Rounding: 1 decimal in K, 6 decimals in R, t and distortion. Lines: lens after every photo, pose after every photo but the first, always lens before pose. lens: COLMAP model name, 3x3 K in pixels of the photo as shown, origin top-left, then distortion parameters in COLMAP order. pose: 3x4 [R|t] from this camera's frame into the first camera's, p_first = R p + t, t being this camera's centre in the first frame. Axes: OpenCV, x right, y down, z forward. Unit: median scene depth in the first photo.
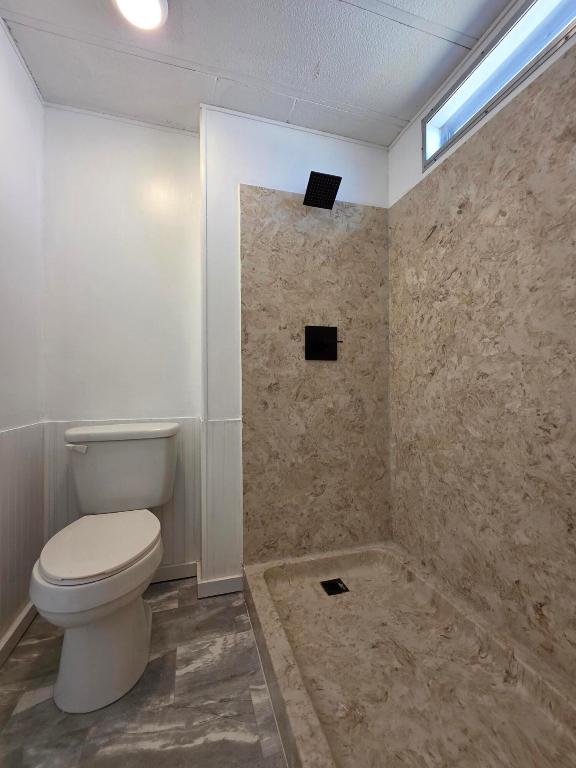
lens RADIAL K [[328.3, 0, 288.0], [0, 328.3, 384.0], [0, 0, 1]] dist [0.002275, 0.000675]
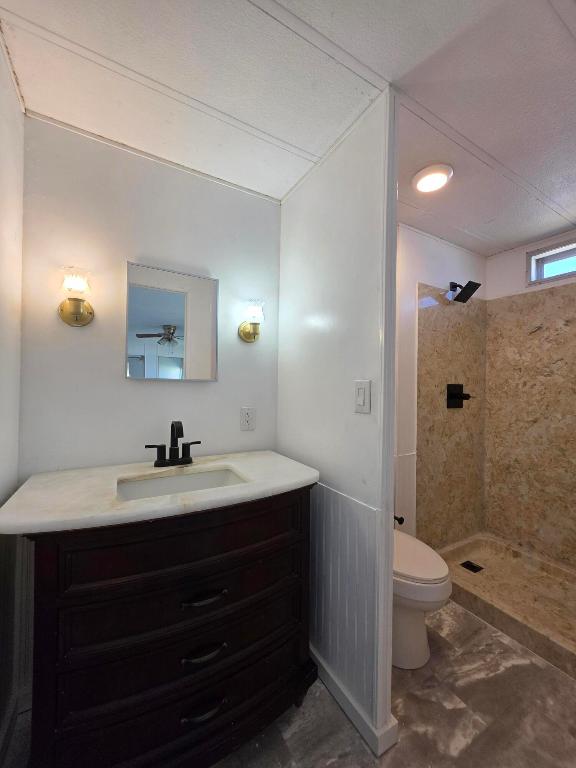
lens RADIAL K [[308.2, 0, 288.0], [0, 308.2, 384.0], [0, 0, 1]] dist [0.002379, 0.000397]
pose [[0.973046, 0.021198, 0.229636, -0.957926], [-0.022354, 0.999747, 0.002435, -0.172777], [-0.229527, -0.007503, 0.973273, -0.134894]]
